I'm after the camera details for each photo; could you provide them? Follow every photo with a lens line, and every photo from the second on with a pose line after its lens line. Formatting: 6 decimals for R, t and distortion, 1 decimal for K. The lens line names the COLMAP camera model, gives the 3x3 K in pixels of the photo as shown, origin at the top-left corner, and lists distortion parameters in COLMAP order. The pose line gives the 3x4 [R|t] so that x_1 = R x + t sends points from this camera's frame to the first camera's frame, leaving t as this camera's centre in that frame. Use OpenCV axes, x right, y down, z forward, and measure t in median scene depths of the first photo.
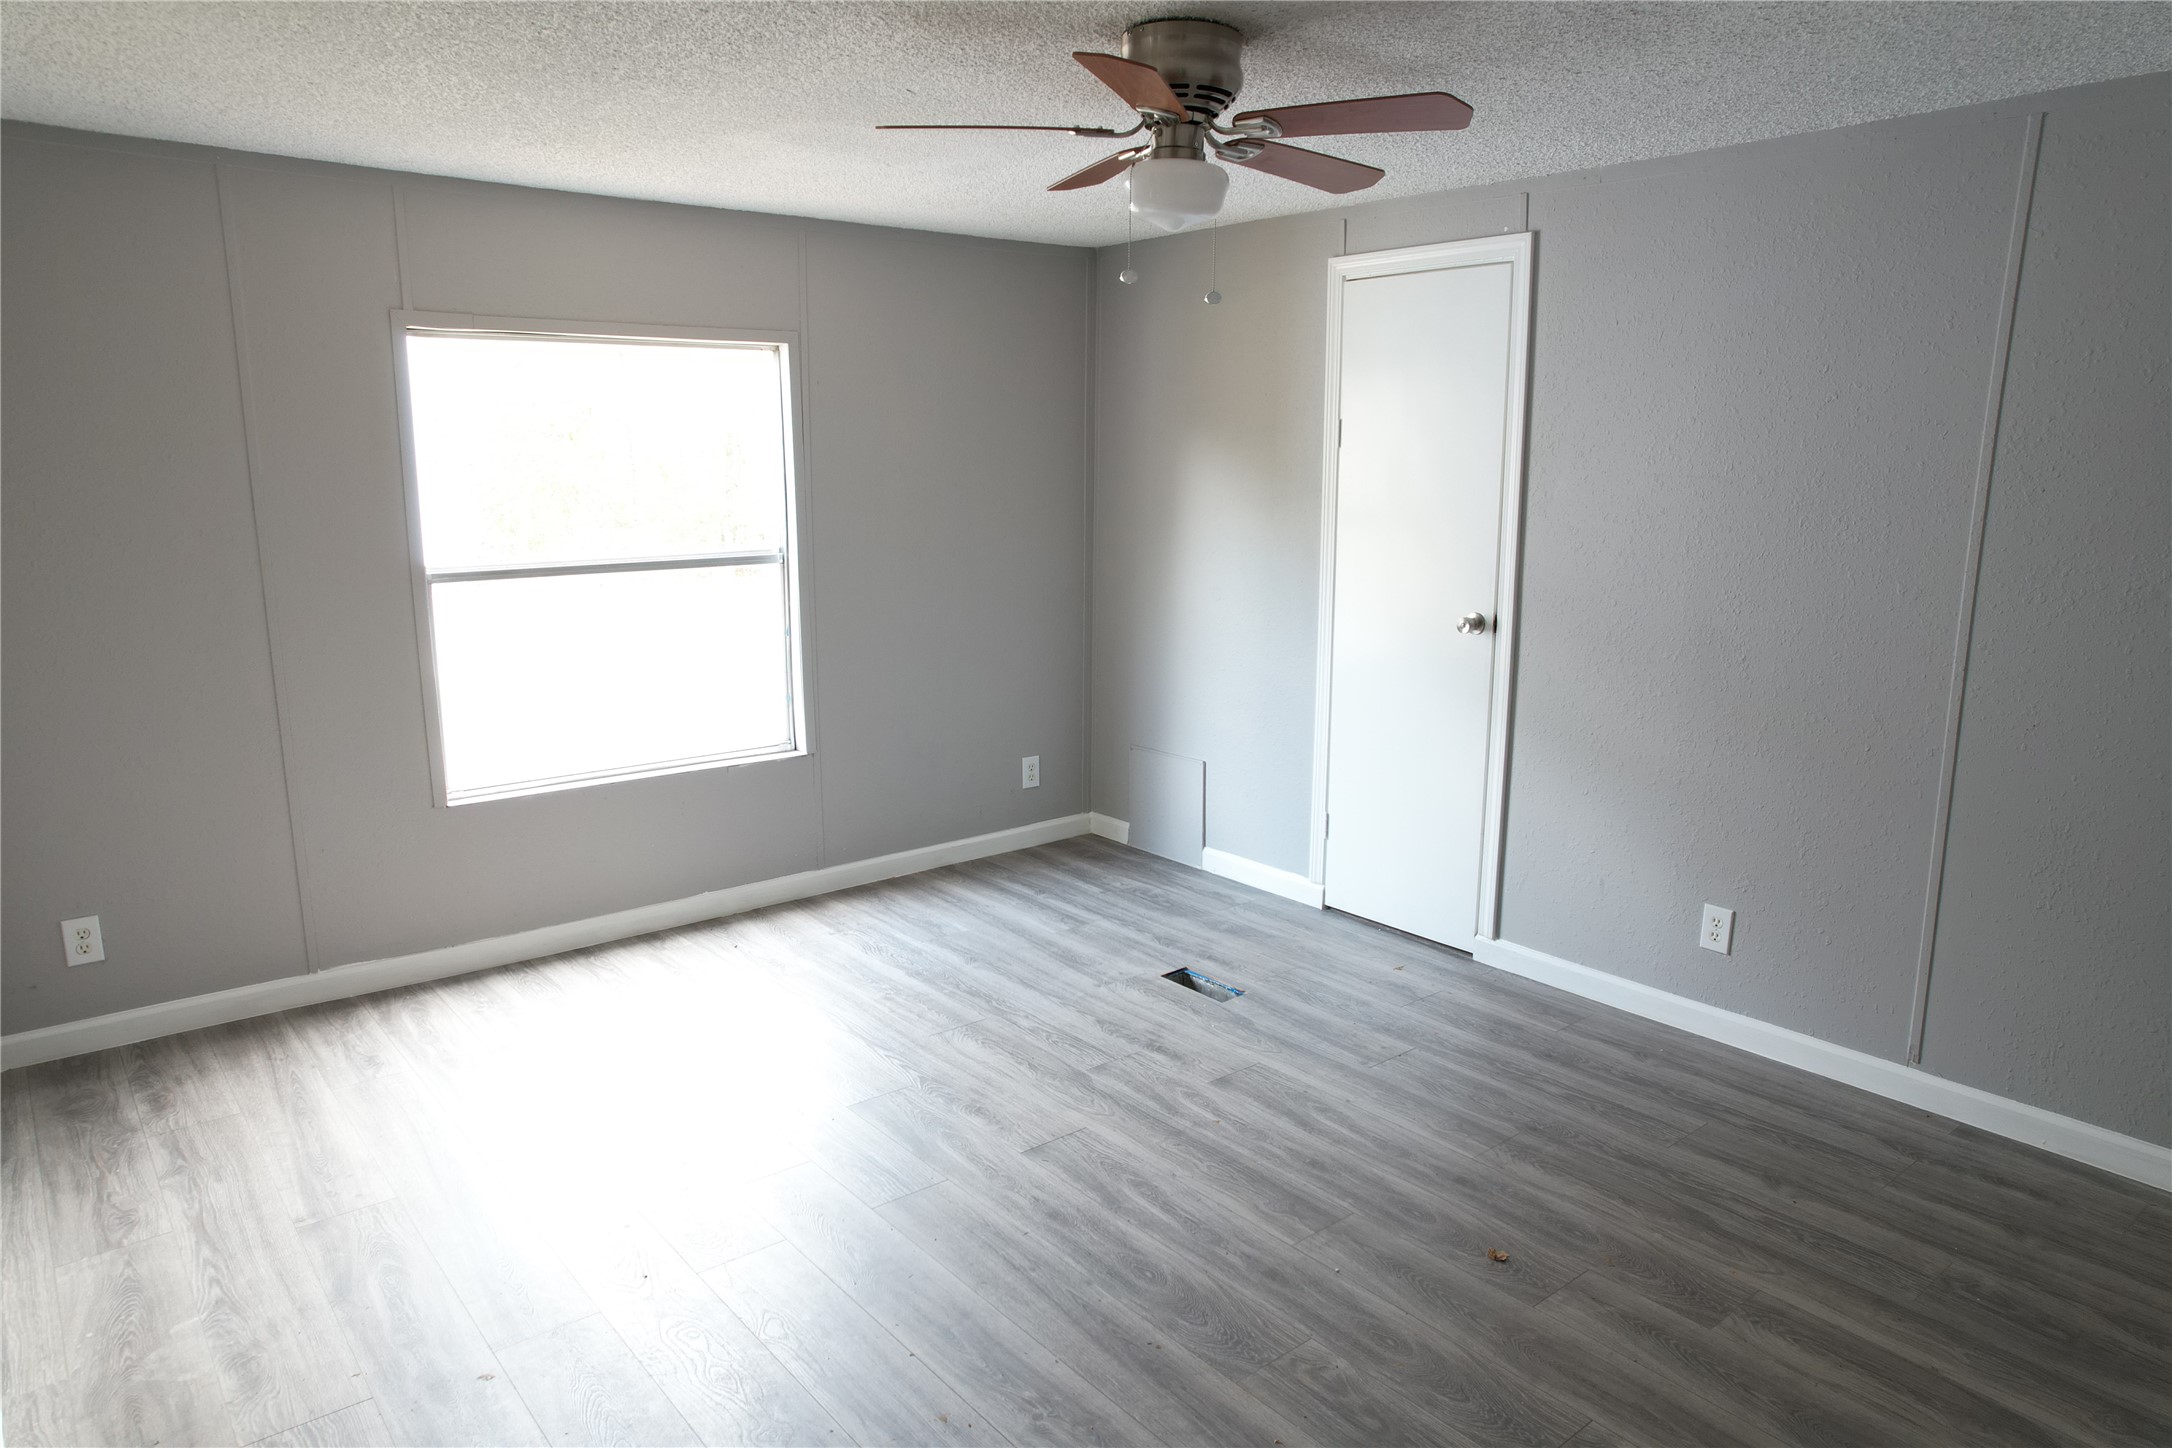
lens RADIAL K [[1377.3, 0, 1080.6], [0, 1377.3, 717.6], [0, 0, 1]] dist [-0.056360, 0.037663]
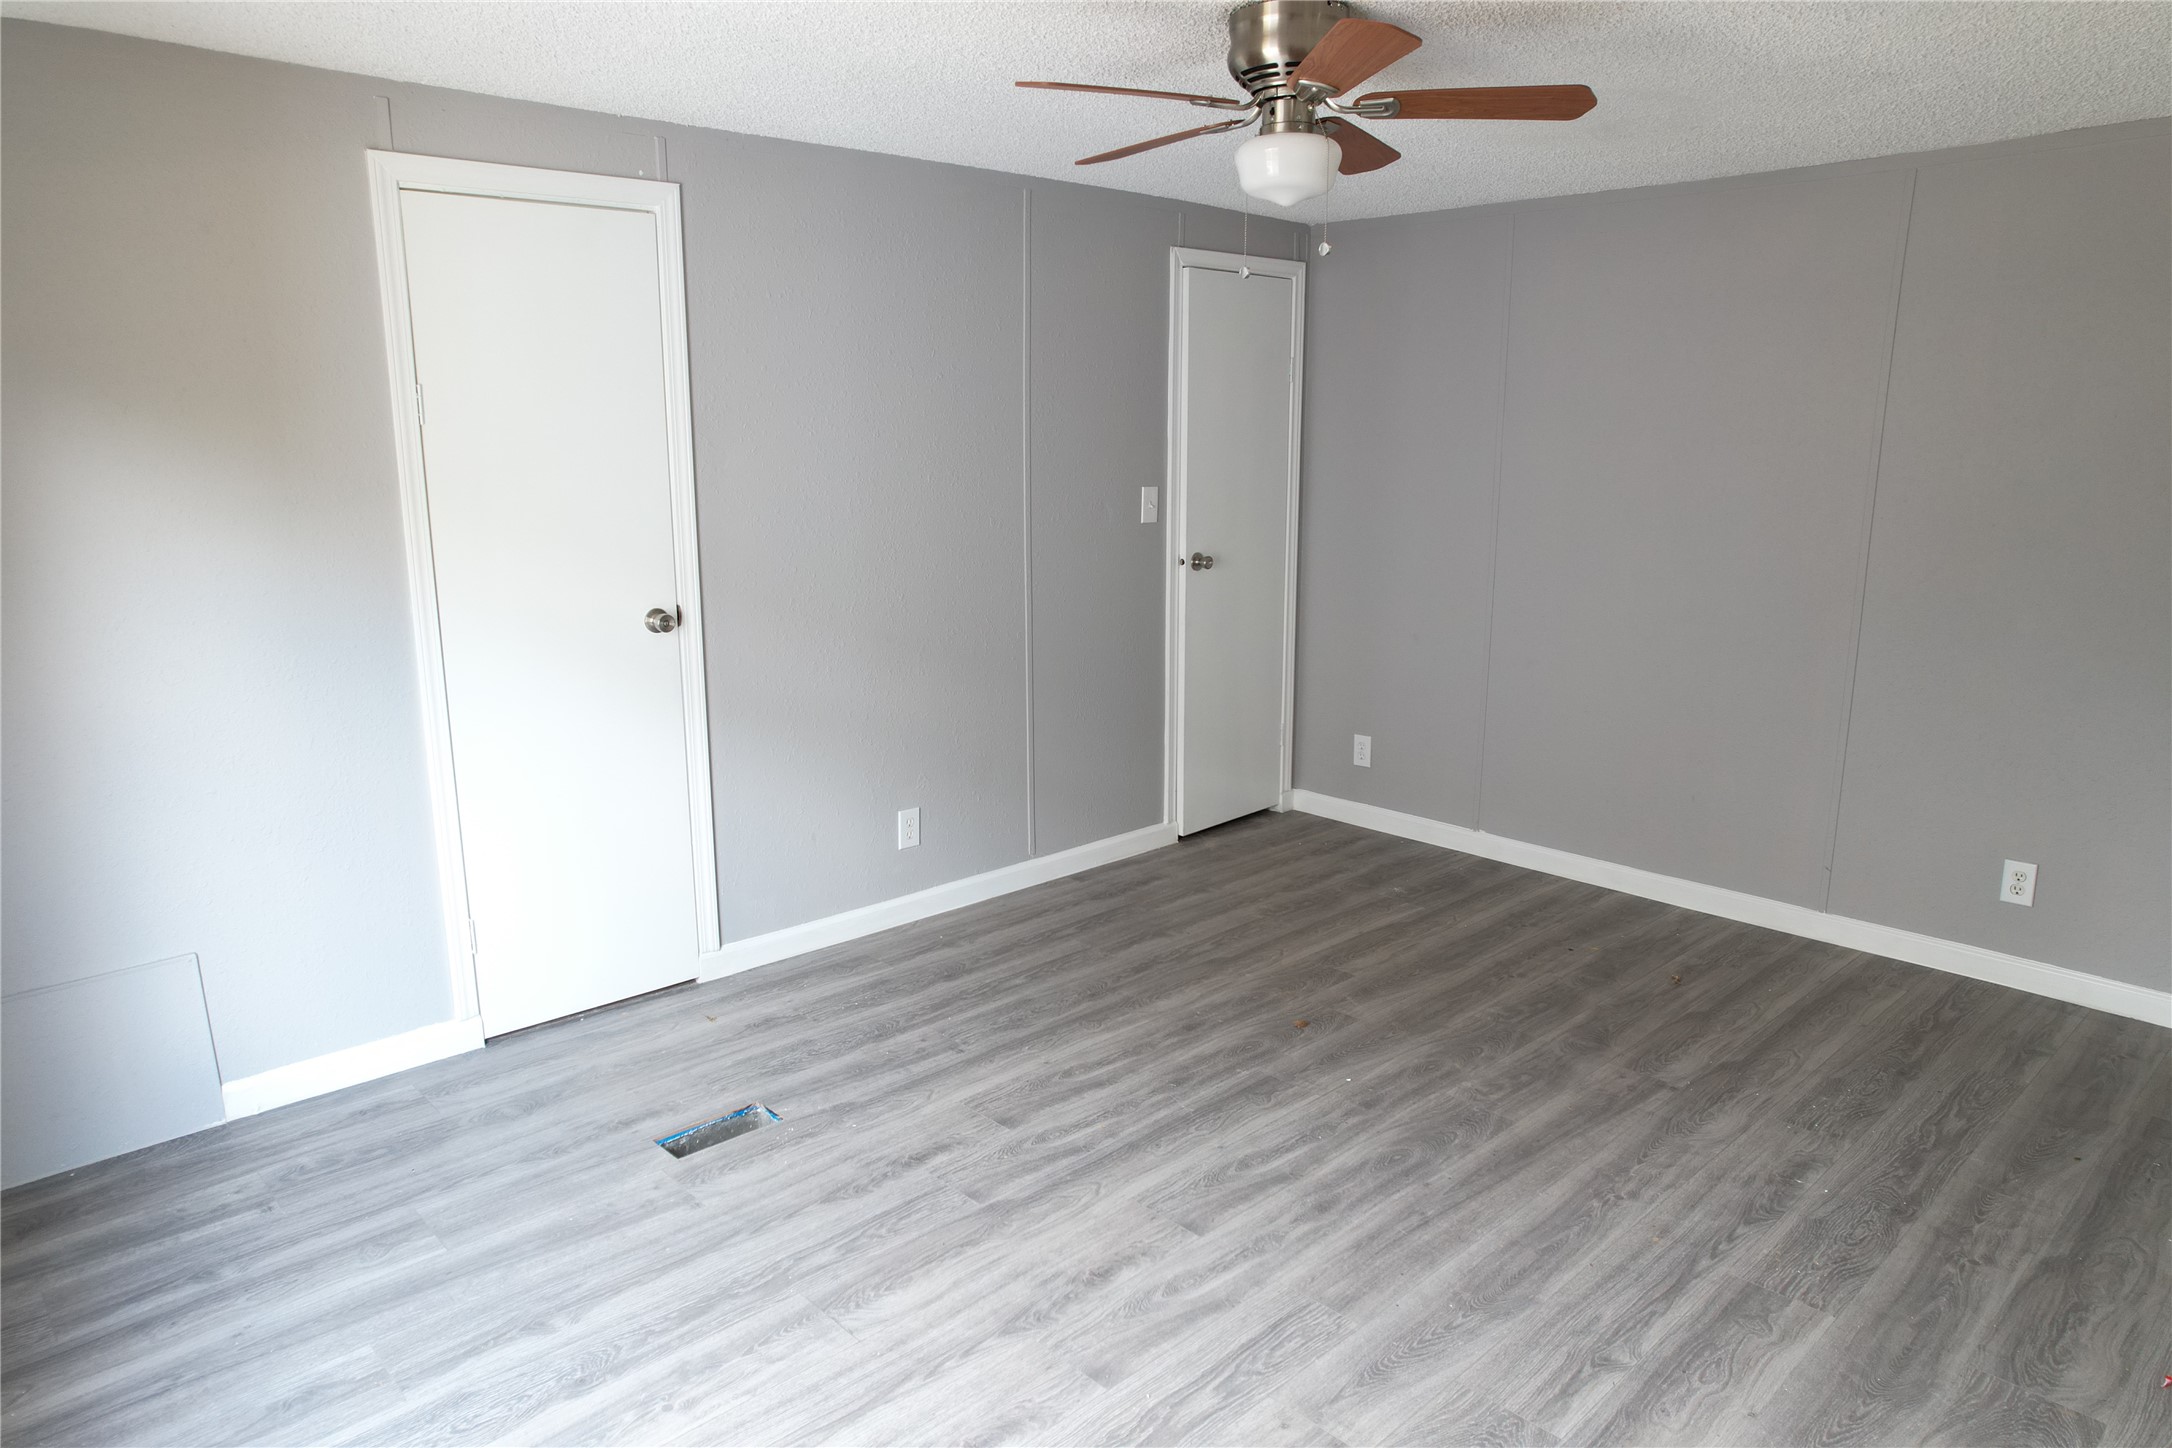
lens RADIAL K [[1377.3, 0, 1080.6], [0, 1377.3, 717.6], [0, 0, 1]] dist [-0.056360, 0.037663]
pose [[-0.057105, -0.212221, 0.975552, -0.723275], [0.195795, 0.955790, 0.219384, -0.178413], [-0.978981, 0.203536, -0.013029, 0.906019]]
